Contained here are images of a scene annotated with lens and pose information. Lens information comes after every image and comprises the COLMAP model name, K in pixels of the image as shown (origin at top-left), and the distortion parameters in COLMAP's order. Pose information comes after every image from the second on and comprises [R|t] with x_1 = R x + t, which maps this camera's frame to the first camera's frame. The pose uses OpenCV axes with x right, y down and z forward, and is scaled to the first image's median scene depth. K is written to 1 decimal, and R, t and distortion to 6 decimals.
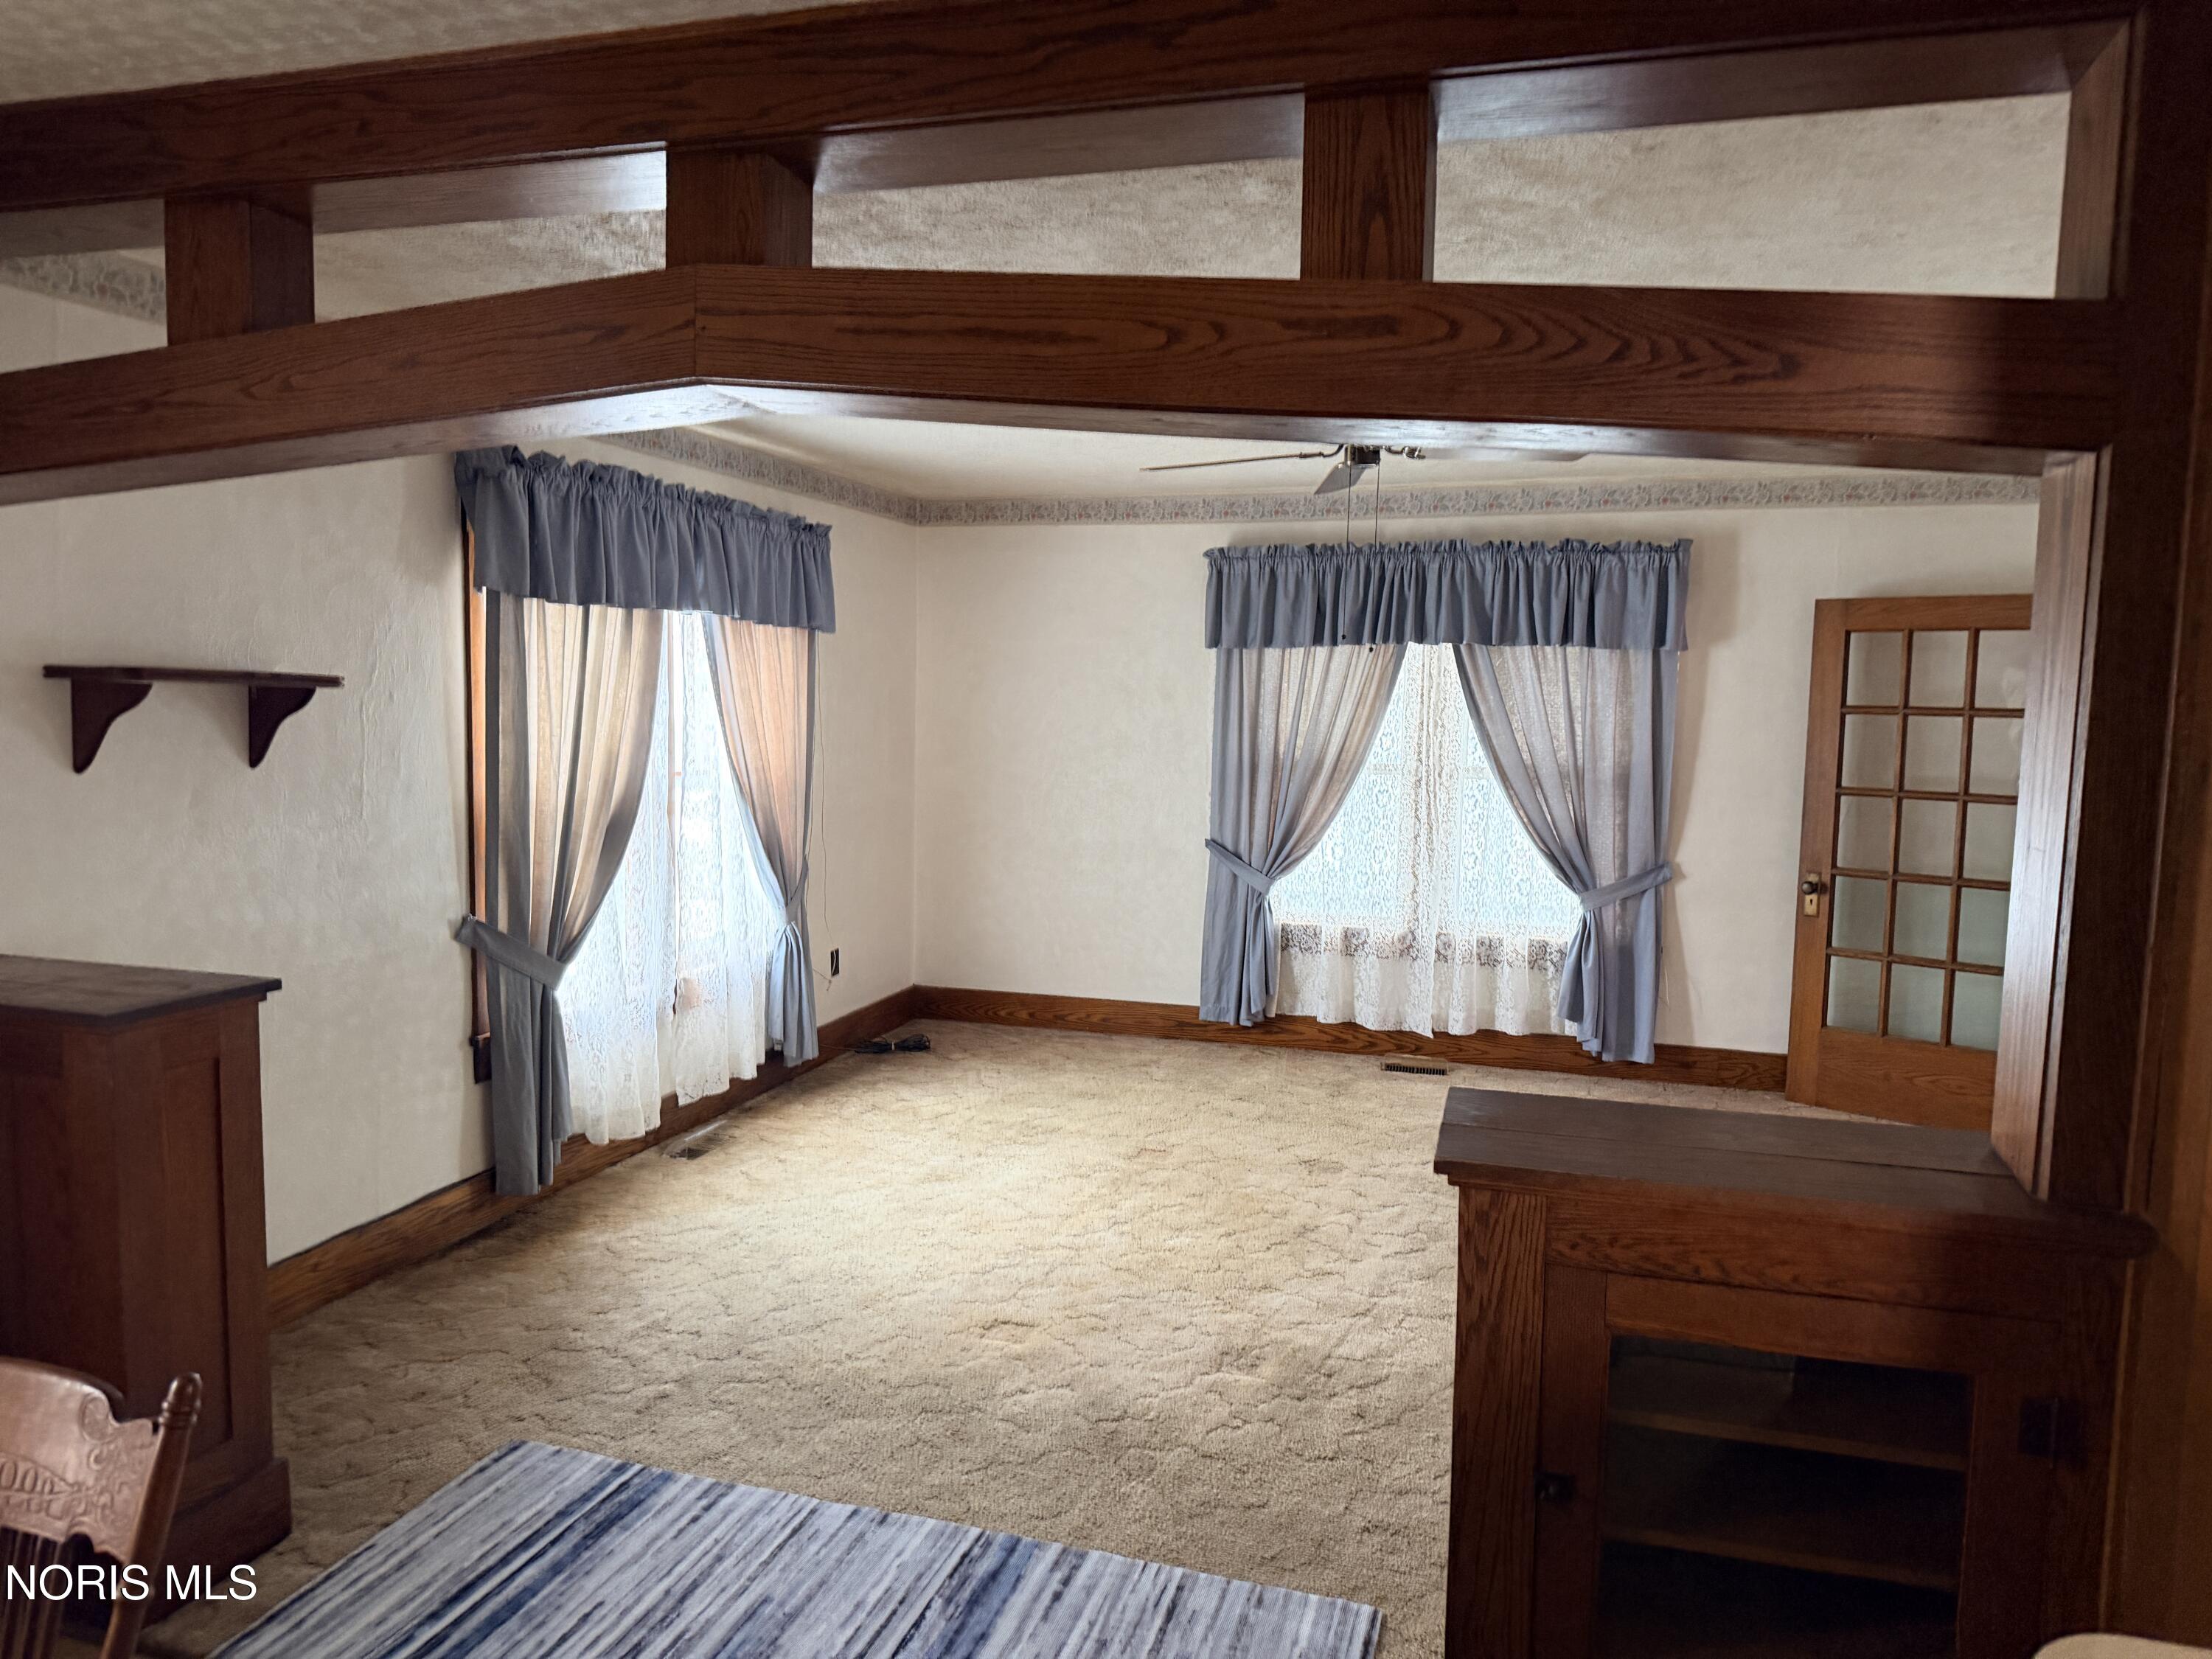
lens RADIAL K [[1558.4, 0, 1100.0], [0, 1558.4, 830.3], [0, 0, 1]] dist [0.080055, -0.115598]
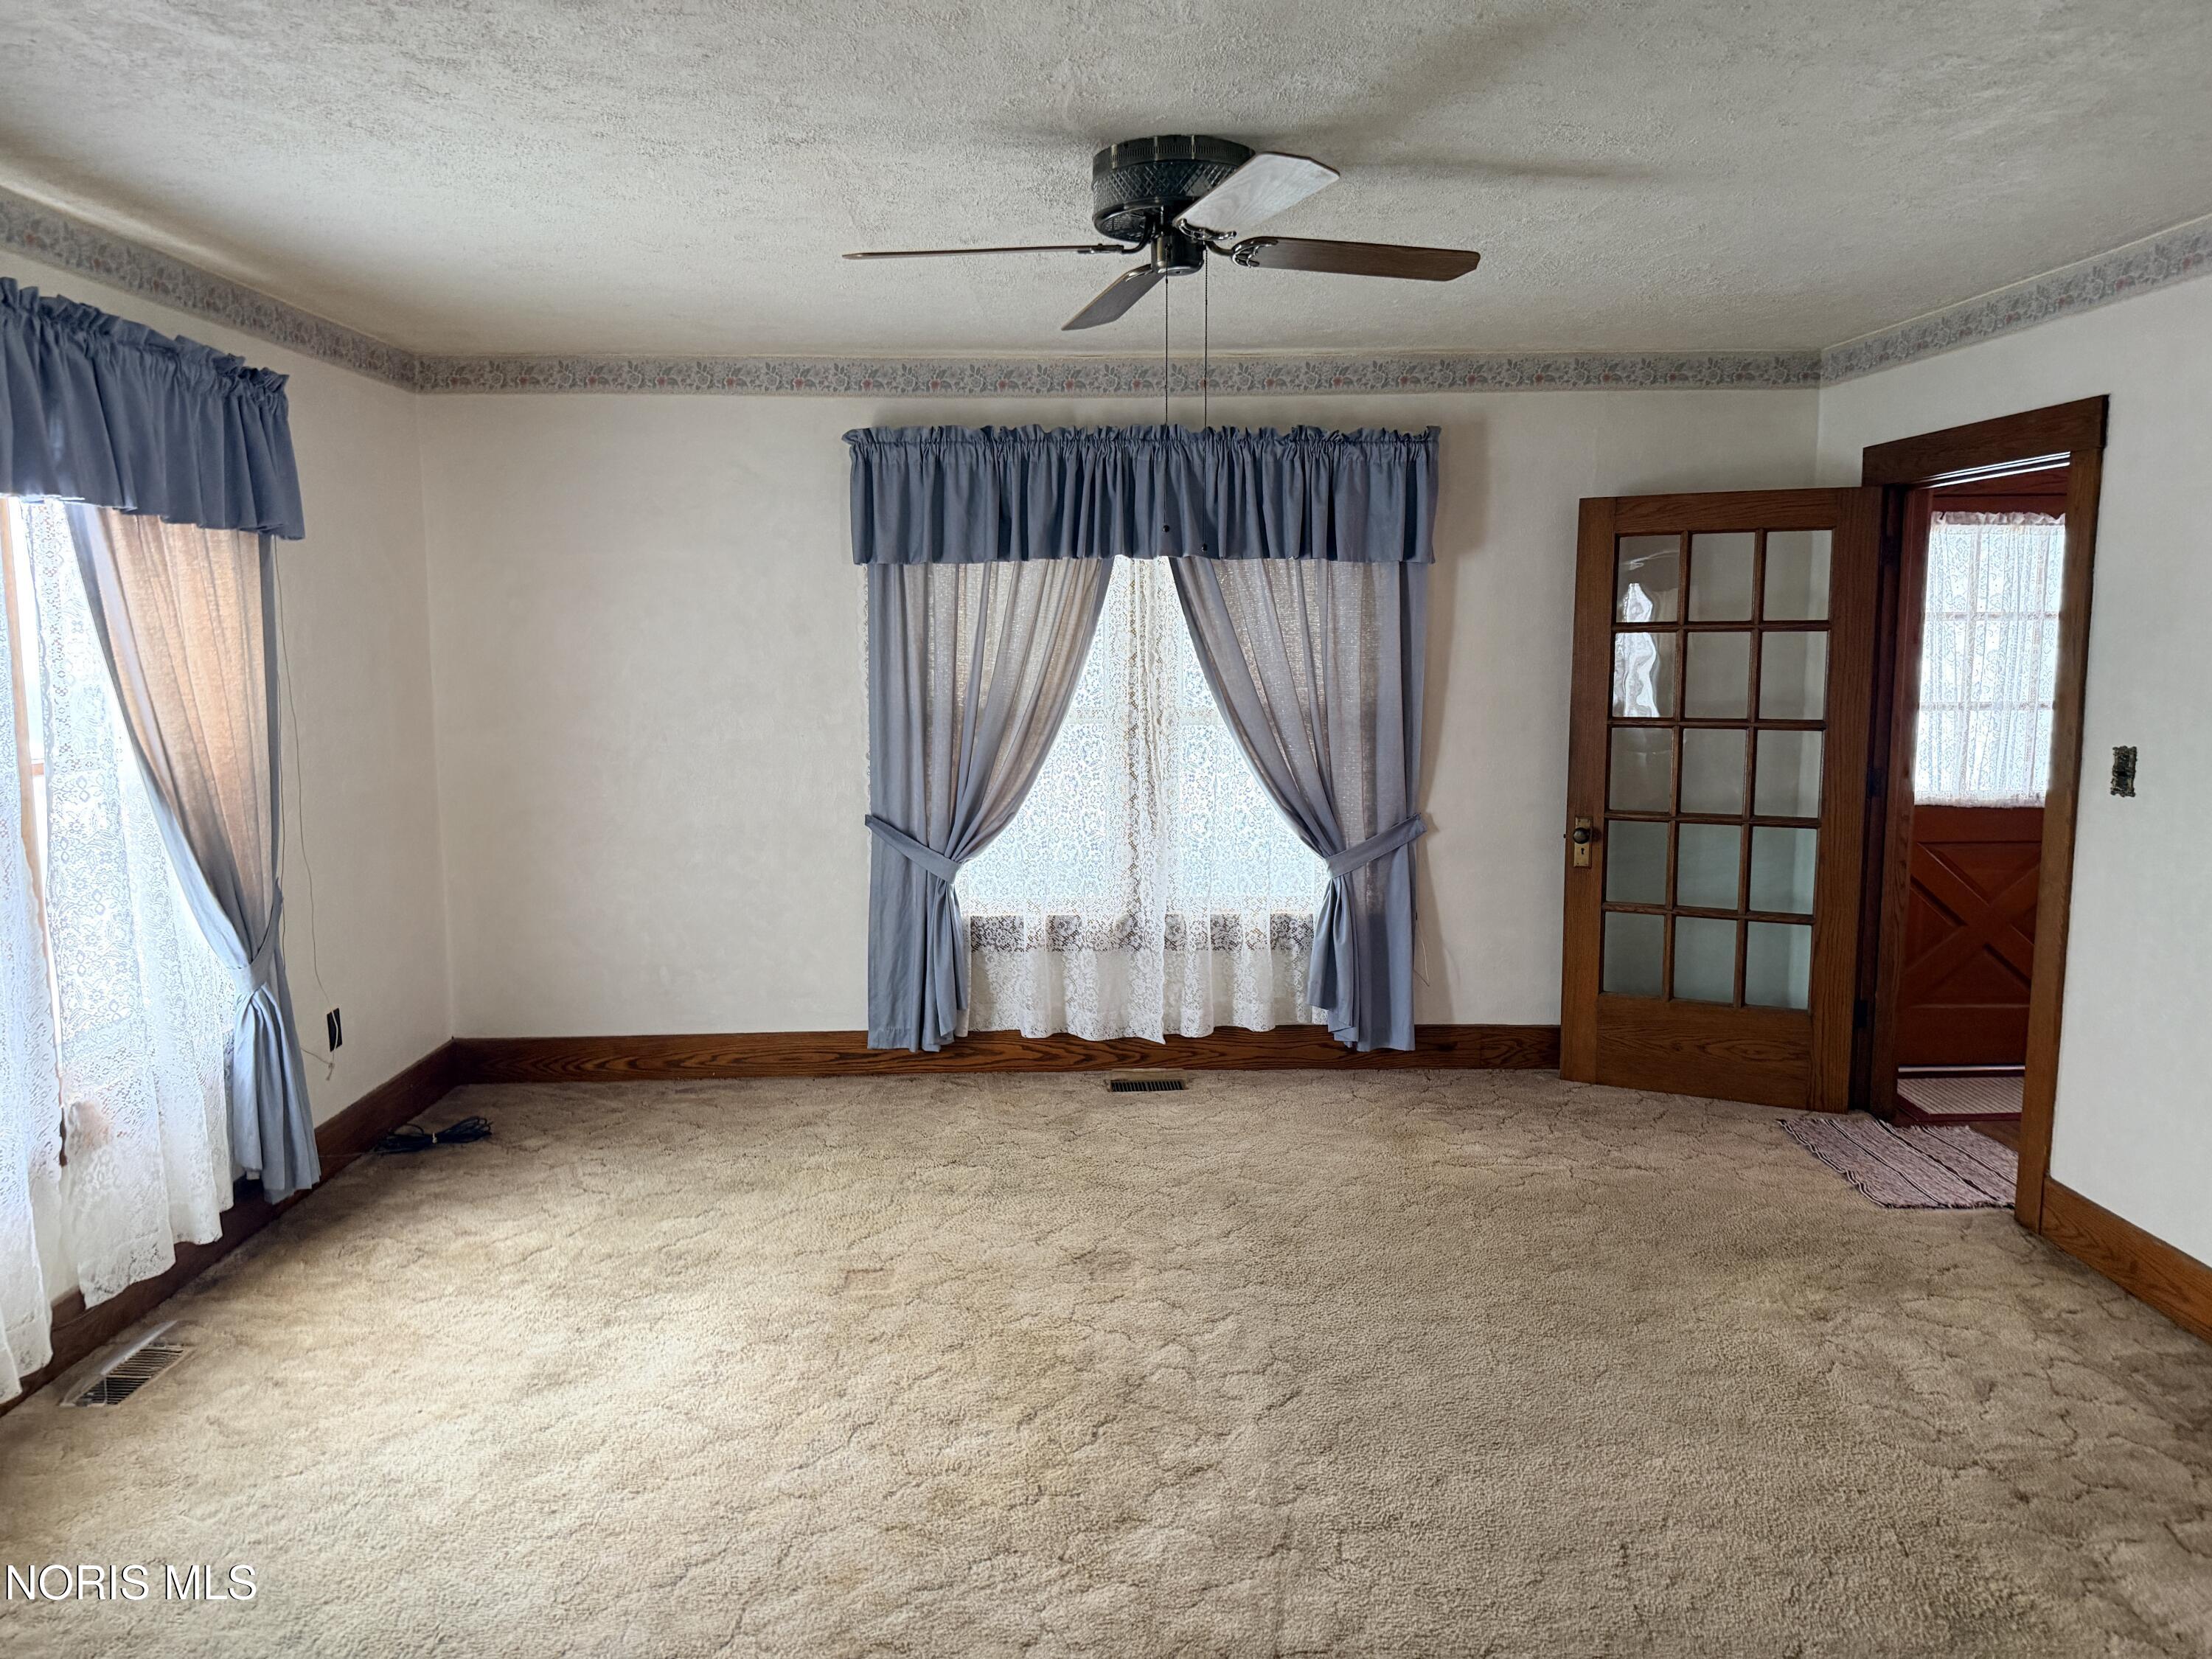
lens RADIAL K [[1558.4, 0, 1127.9], [0, 1558.4, 821.3], [0, 0, 1]] dist [0.080055, -0.115598]
pose [[0.947764, -0.059513, 0.313370, -0.055926], [0.048467, 0.997902, 0.042931, -0.019959], [-0.315268, -0.025500, 0.948660, 0.256505]]
